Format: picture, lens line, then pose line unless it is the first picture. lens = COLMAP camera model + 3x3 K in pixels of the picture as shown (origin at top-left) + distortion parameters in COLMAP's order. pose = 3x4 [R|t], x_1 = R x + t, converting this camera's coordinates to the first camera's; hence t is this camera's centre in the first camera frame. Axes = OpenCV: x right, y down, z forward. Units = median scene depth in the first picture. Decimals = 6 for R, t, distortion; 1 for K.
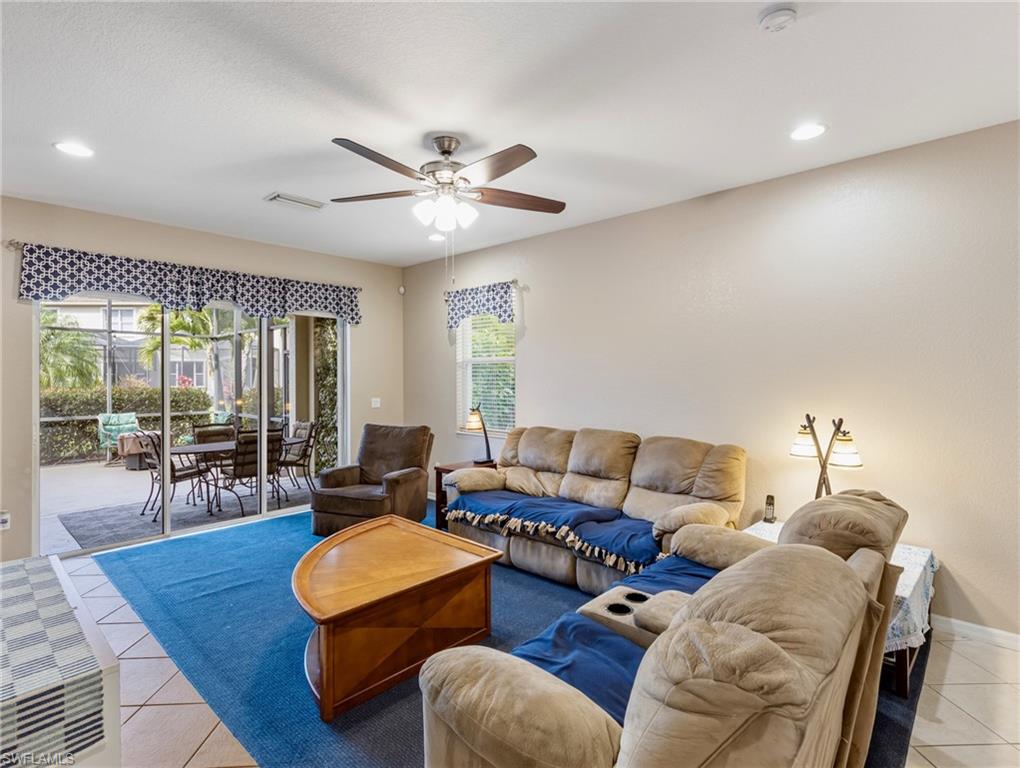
lens RADIAL K [[519.2, 0, 510.0], [0, 519.2, 384.0], [0, 0, 1]] dist [0.000383, 0.000108]
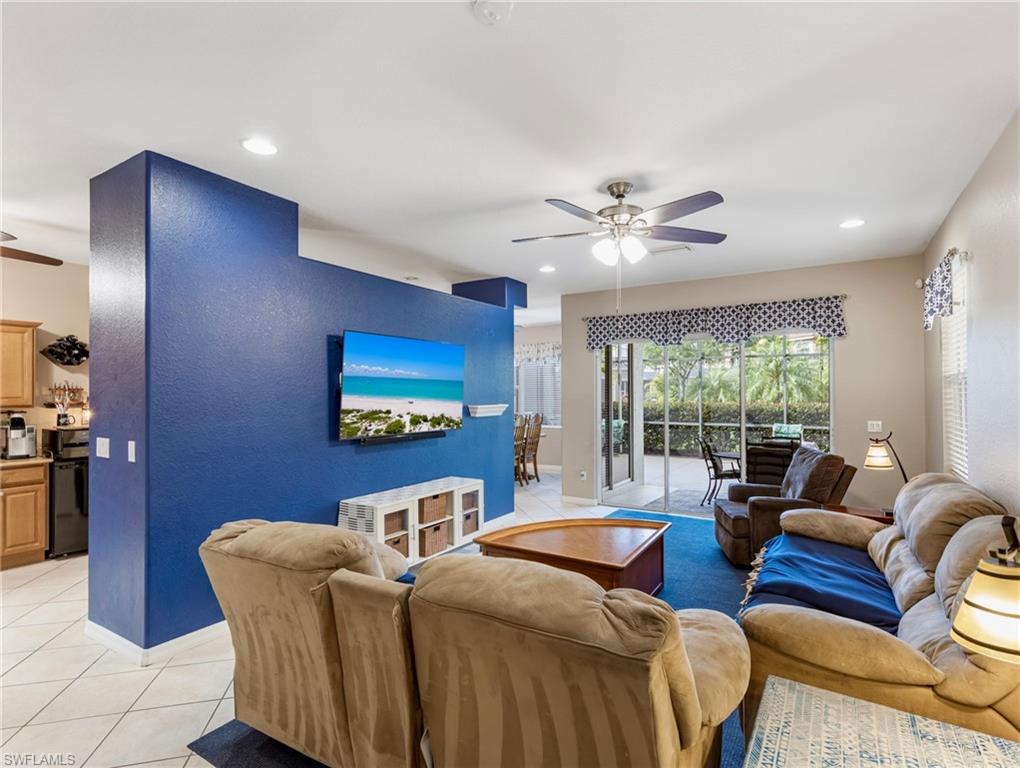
lens RADIAL K [[497.5, 0, 510.0], [0, 497.5, 384.0], [0, 0, 1]] dist [-0.000597, -0.000060]
pose [[0.200761, -0.016062, -0.979509, 0.505511], [-0.013610, 0.999723, -0.019183, -0.010605], [0.979546, 0.017182, 0.200487, 0.326149]]
